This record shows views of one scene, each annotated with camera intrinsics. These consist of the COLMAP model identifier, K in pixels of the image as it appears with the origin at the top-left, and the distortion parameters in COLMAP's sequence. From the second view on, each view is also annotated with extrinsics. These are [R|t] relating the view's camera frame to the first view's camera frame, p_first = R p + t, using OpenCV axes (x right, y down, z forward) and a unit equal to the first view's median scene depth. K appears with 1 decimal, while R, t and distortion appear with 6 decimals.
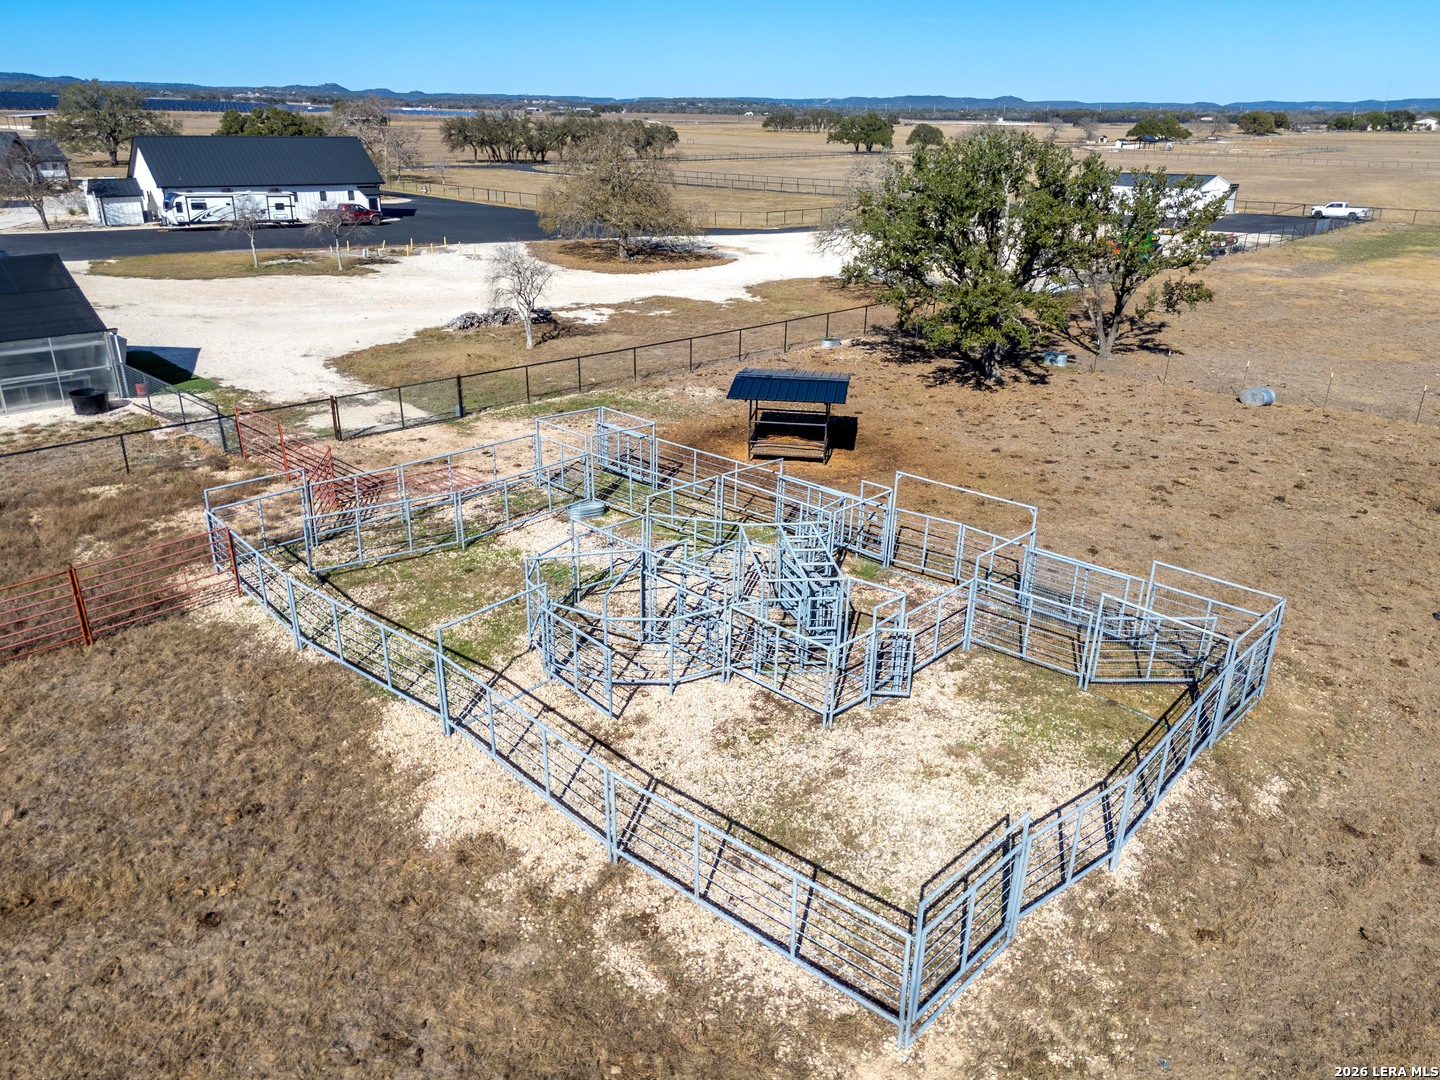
lens RADIAL K [[1065.4, 0, 720.0], [0, 1065.4, 540.0], [0, 0, 1]] dist [0.082391, -0.065365]
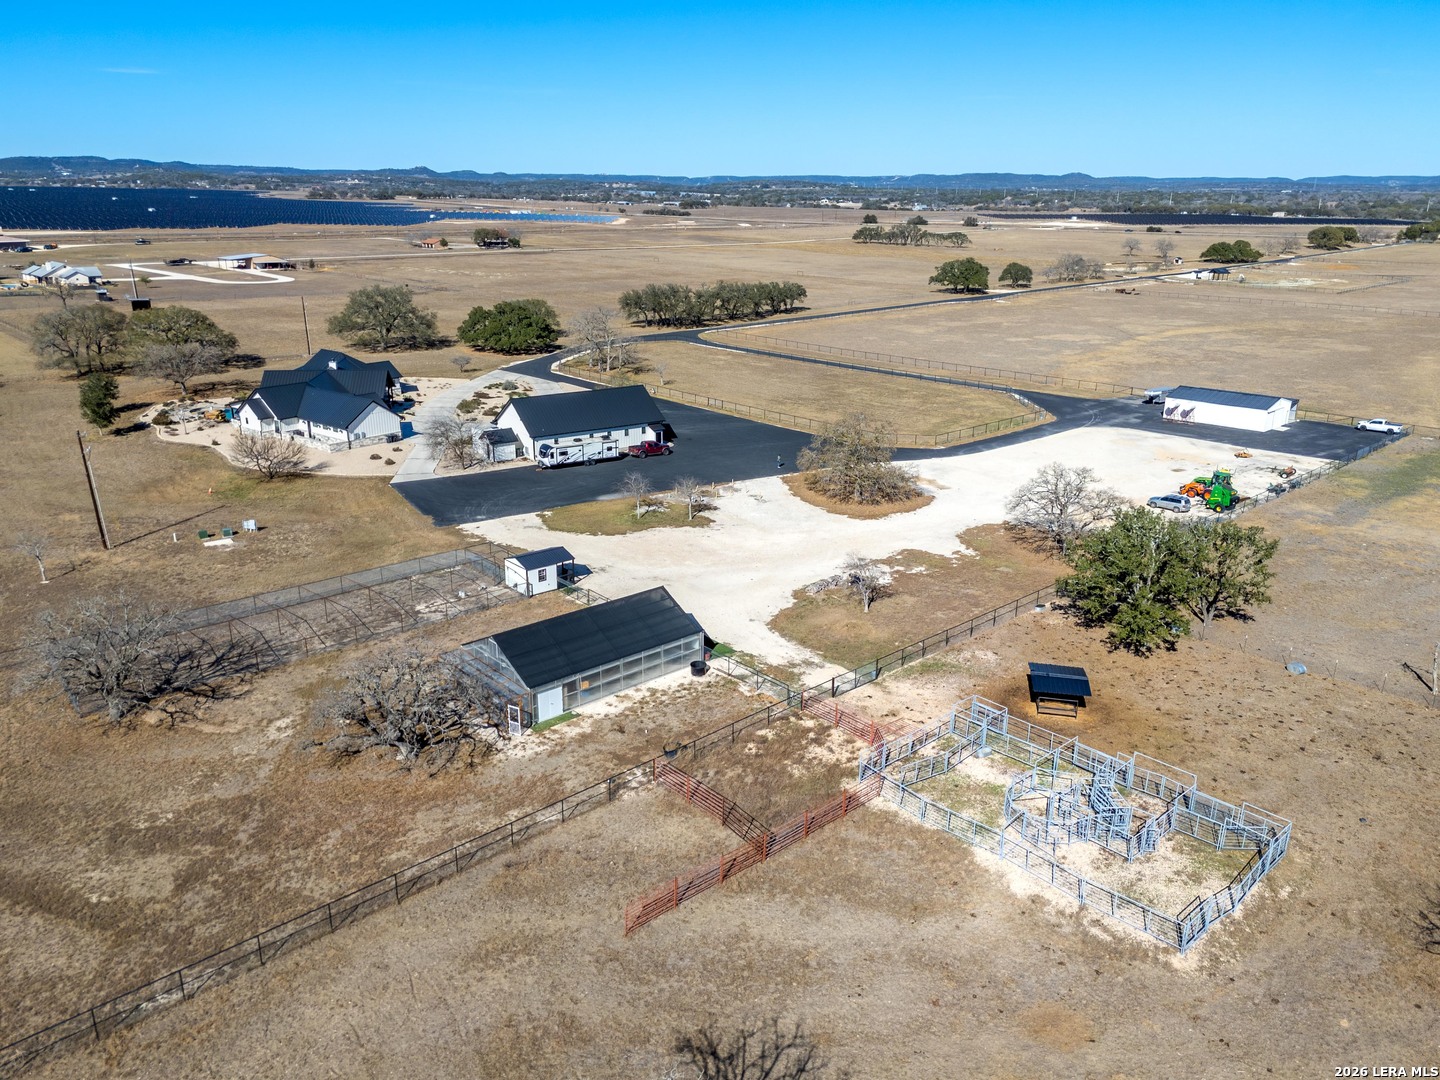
lens RADIAL K [[1065.4, 0, 720.0], [0, 1065.4, 540.0], [0, 0, 1]] dist [0.082391, -0.065365]
pose [[0.998172, 0.014551, -0.058658, -0.596151], [-0.018093, 0.998015, -0.060317, -0.352102], [0.057664, 0.061268, 0.996454, -1.436068]]
